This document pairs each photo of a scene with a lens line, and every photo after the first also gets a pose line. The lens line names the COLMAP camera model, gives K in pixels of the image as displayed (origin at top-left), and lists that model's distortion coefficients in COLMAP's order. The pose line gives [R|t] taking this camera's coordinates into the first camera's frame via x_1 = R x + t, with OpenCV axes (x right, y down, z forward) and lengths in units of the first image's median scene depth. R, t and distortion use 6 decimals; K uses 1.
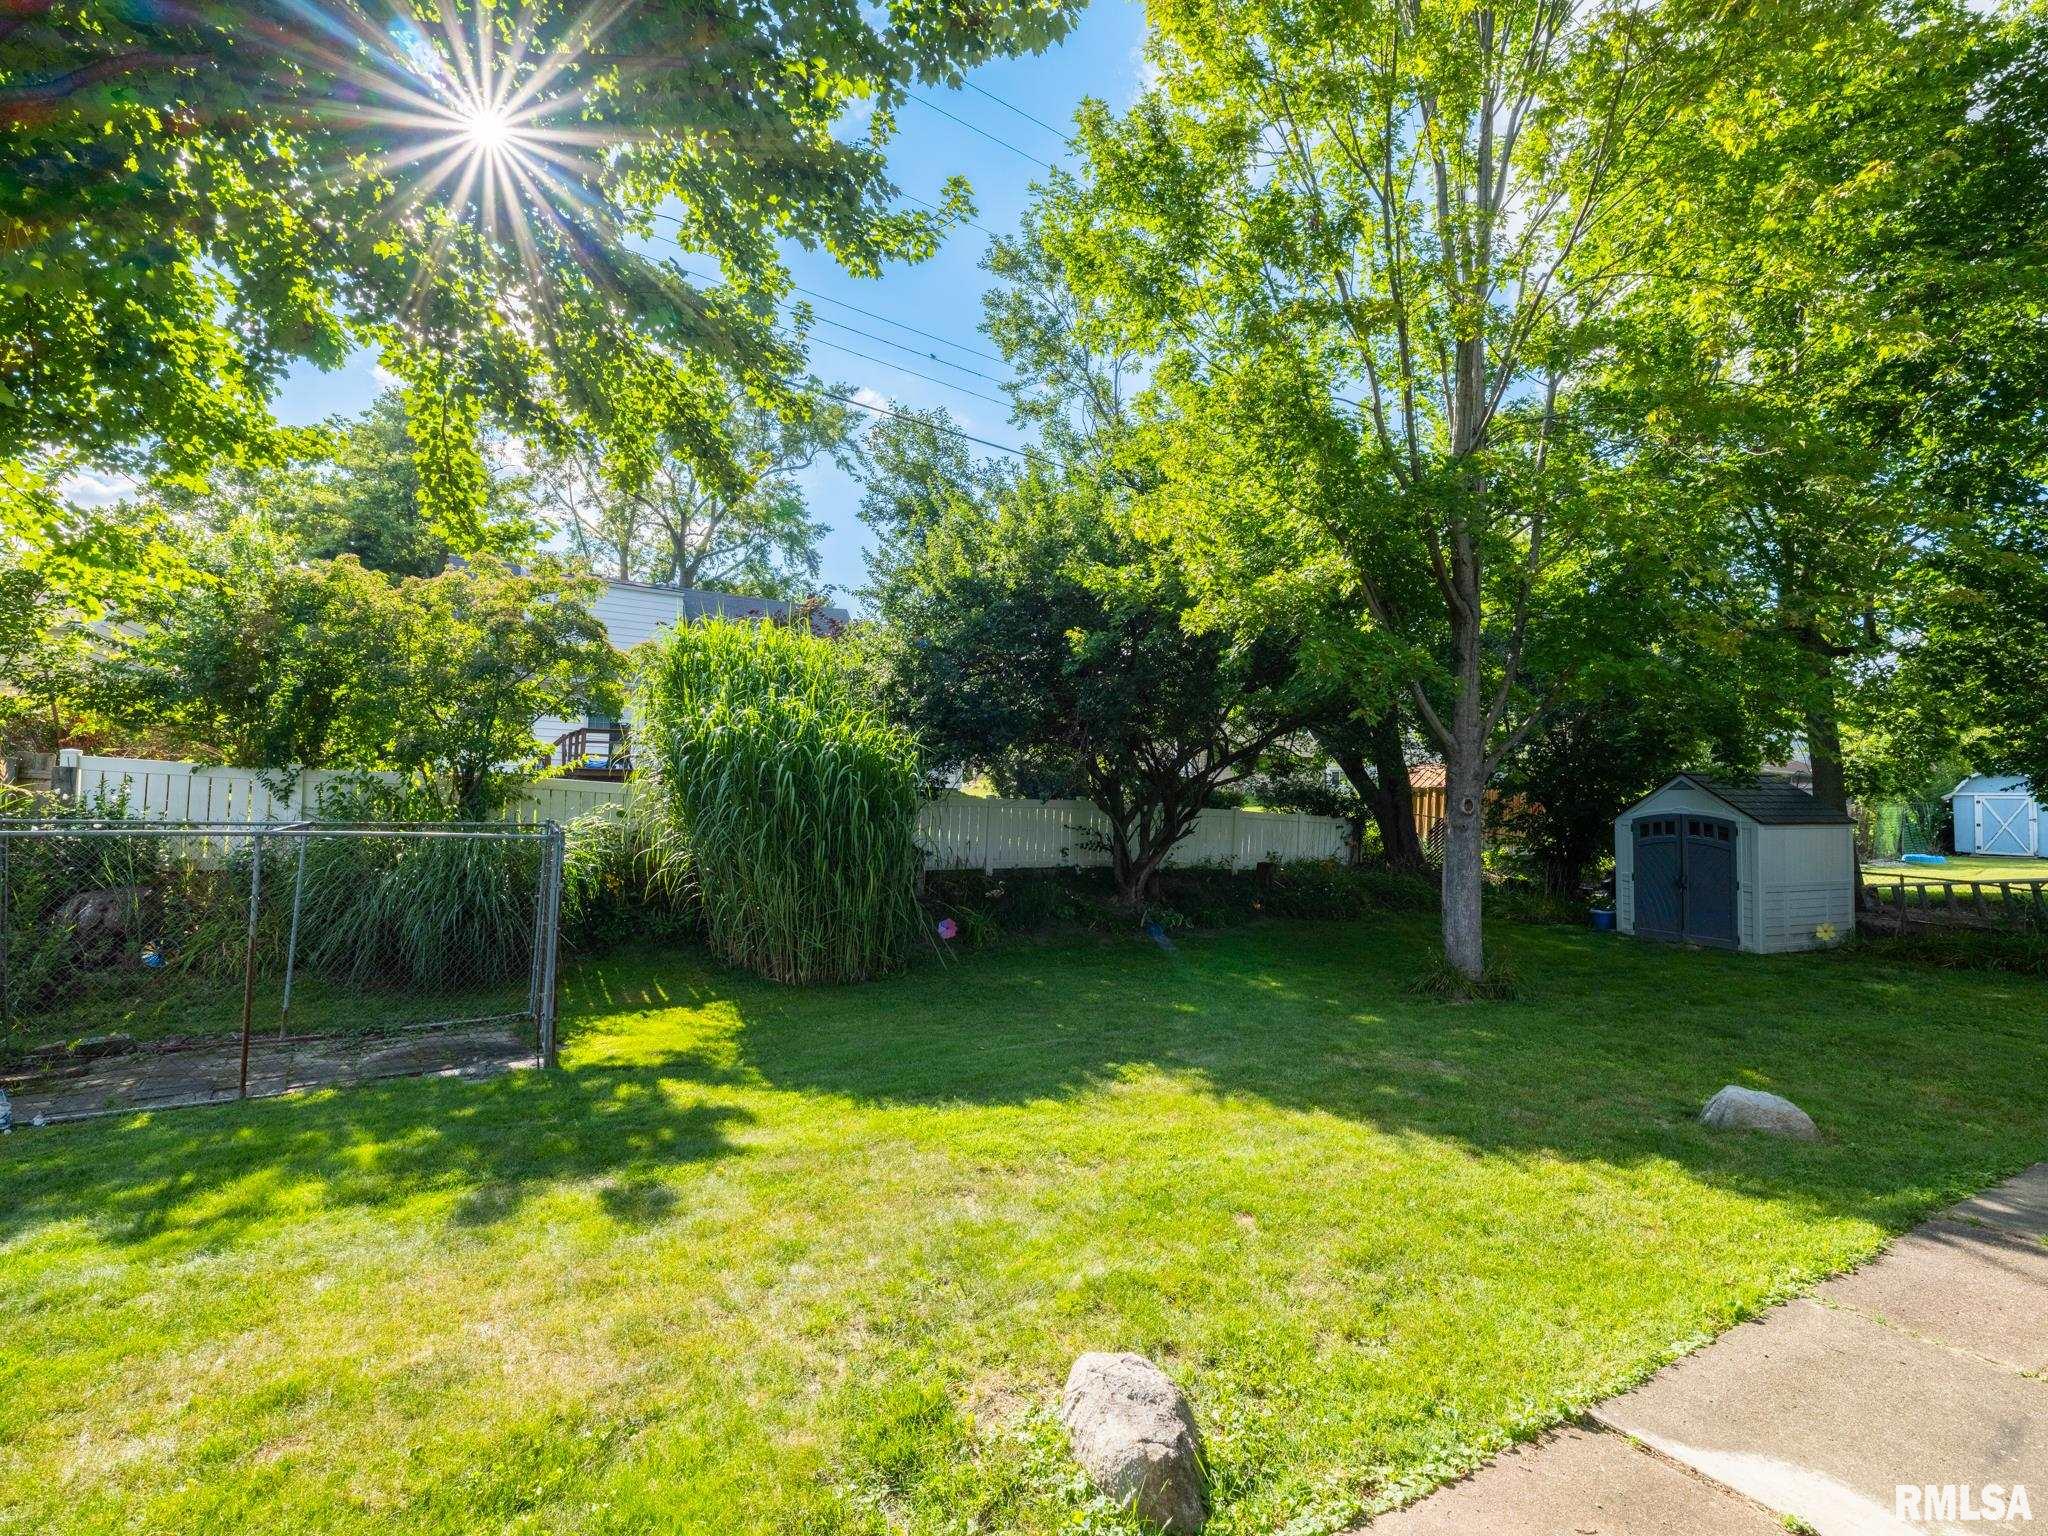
lens RADIAL K [[929.8, 0, 1020.1], [0, 929.8, 758.0], [0, 0, 1]] dist [-0.001881, 0.000434]
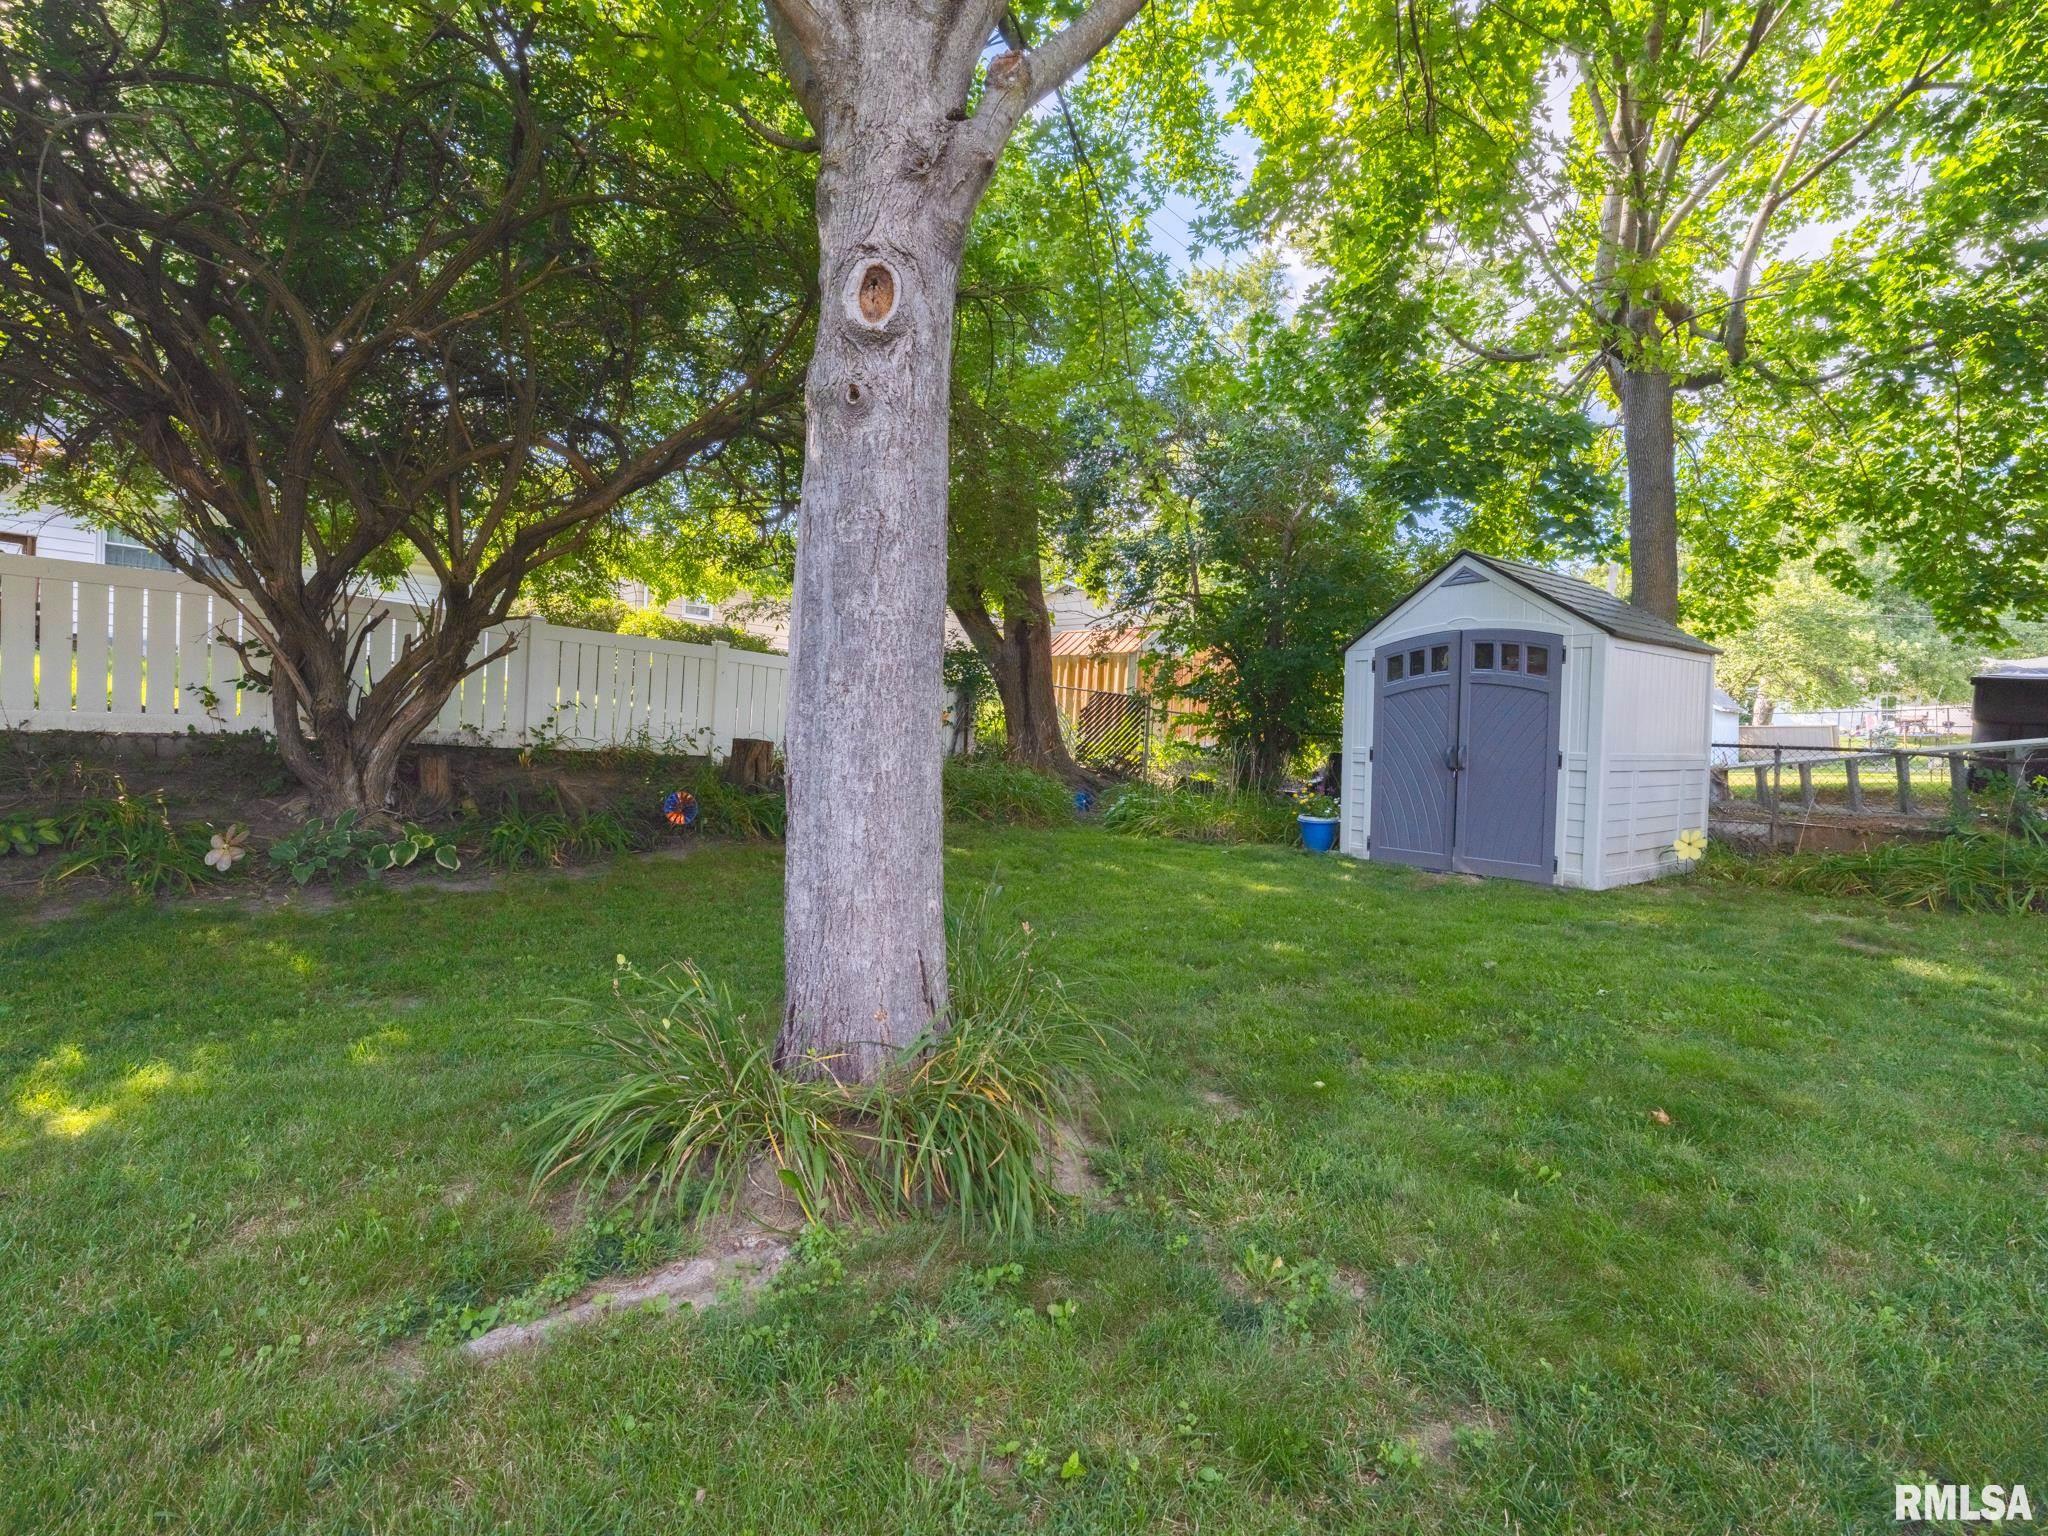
lens RADIAL K [[924.9, 0, 1020.7], [0, 924.9, 764.6], [0, 0, 1]] dist [-0.003094, 0.000034]
pose [[0.962738, 0.002422, 0.270426, 0.417247], [-0.023016, 0.997066, 0.073010, 0.131556], [-0.269455, -0.076514, 0.959968, 0.708467]]
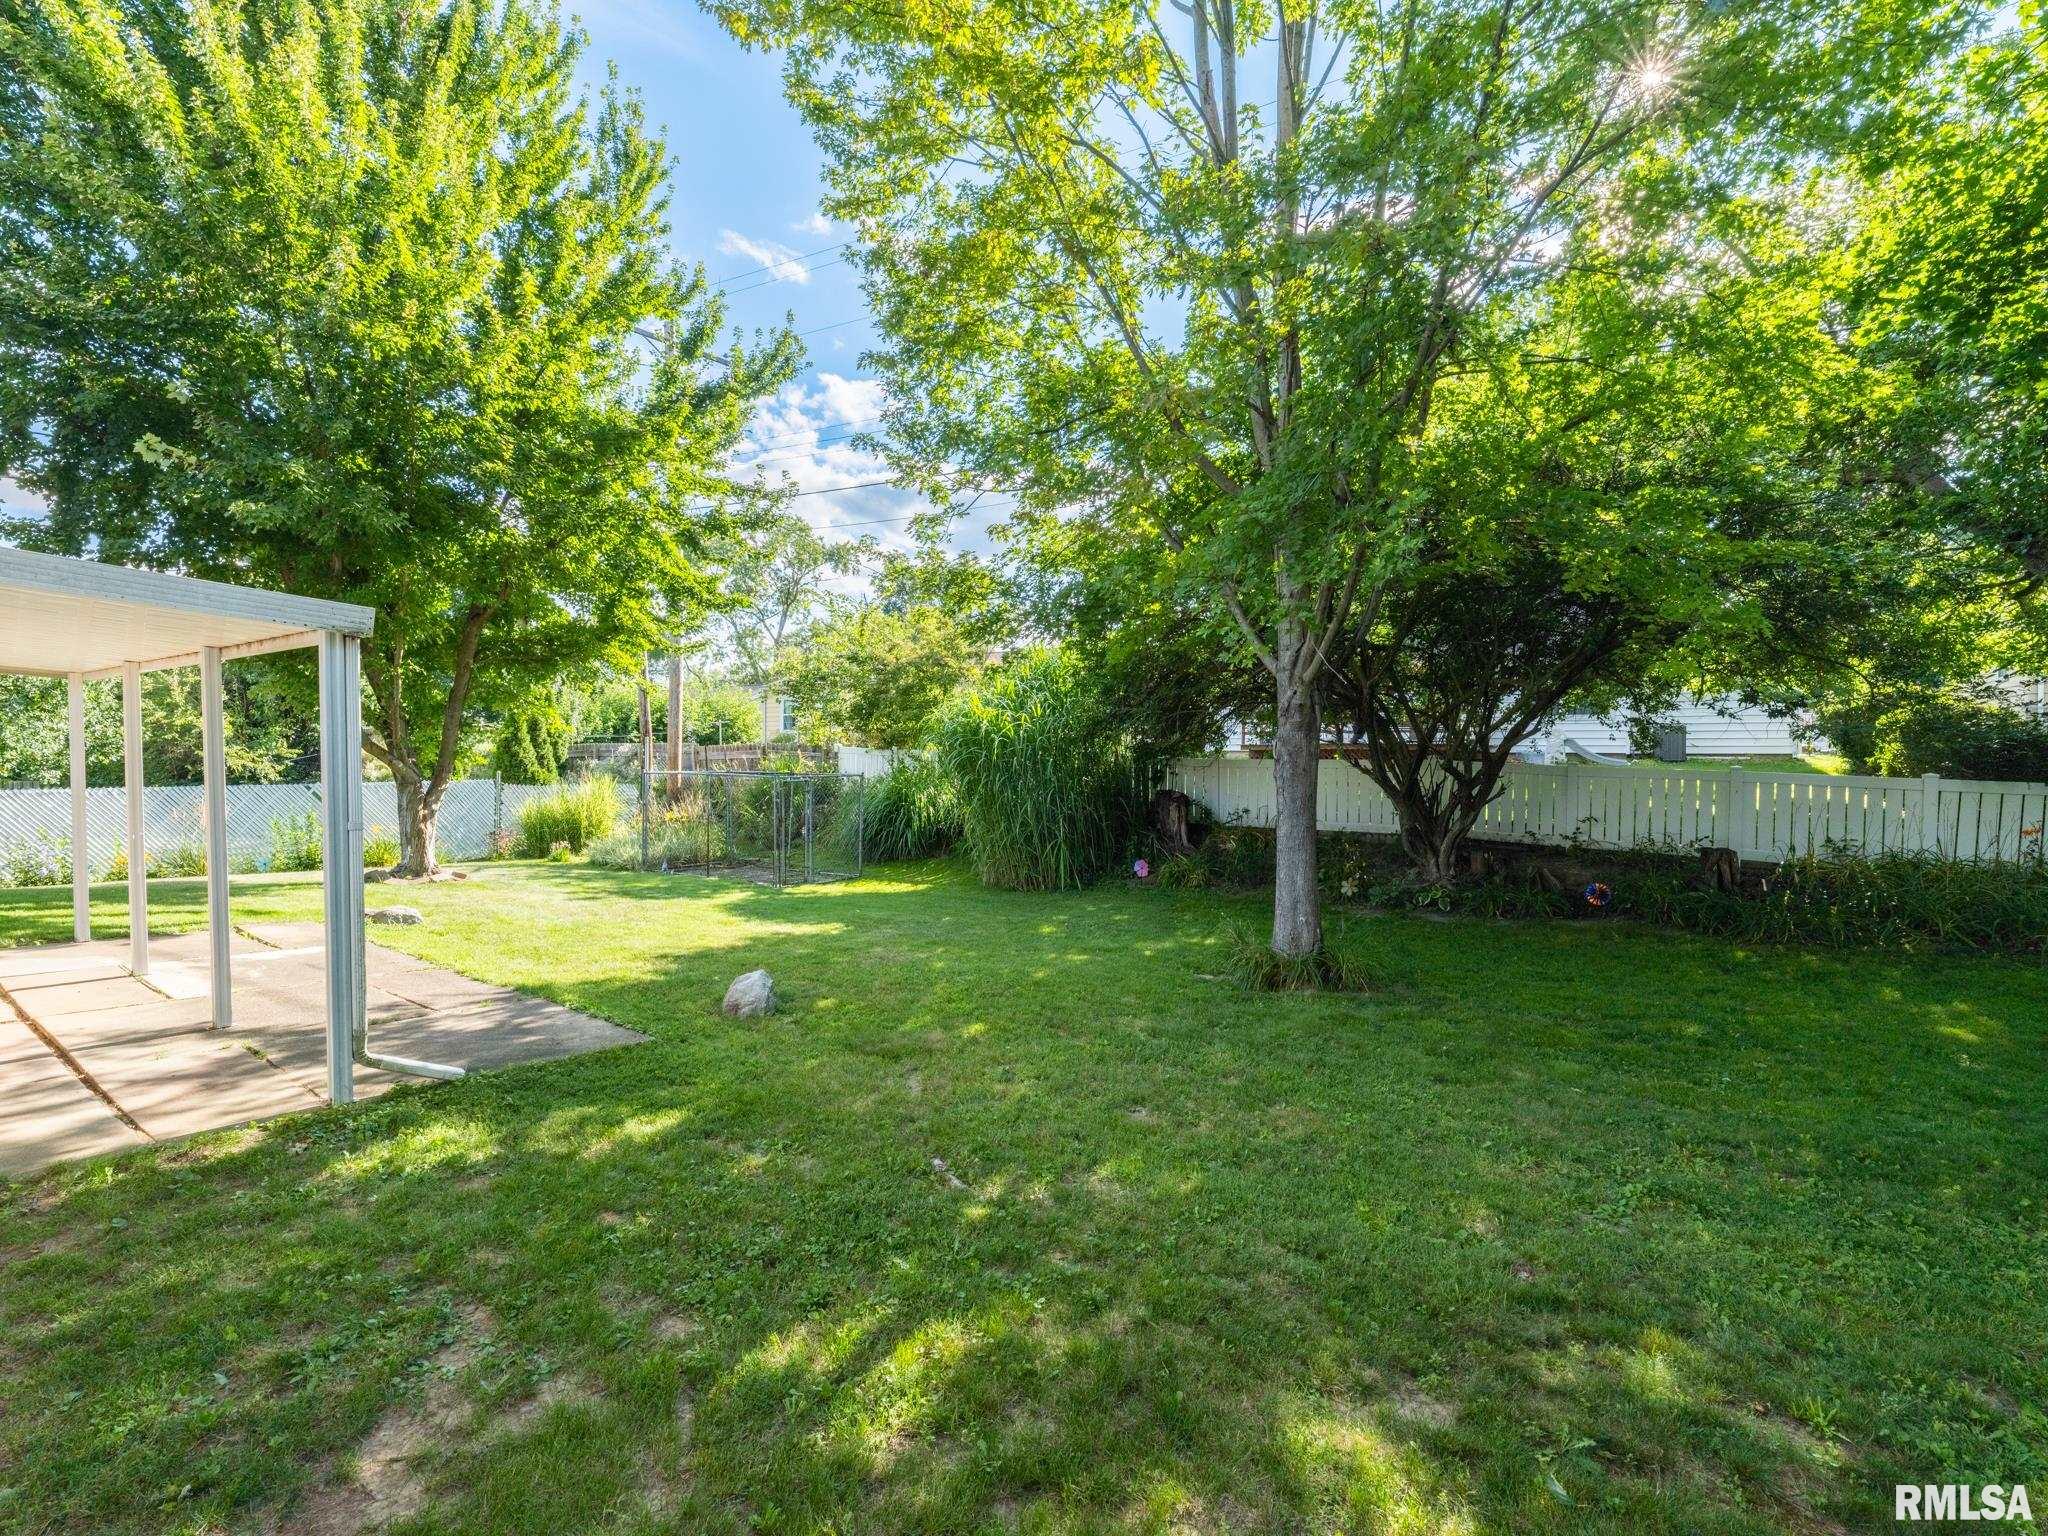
lens RADIAL K [[942.4, 0, 1024.0], [0, 942.4, 768.0], [0, 0, 1]] dist [-0.001954, -0.000496]
pose [[0.400778, -0.014814, -0.916055, 1.058677], [0.039704, 0.999211, 0.001212, 0.053161], [0.915314, -0.036857, 0.401050, 0.427723]]
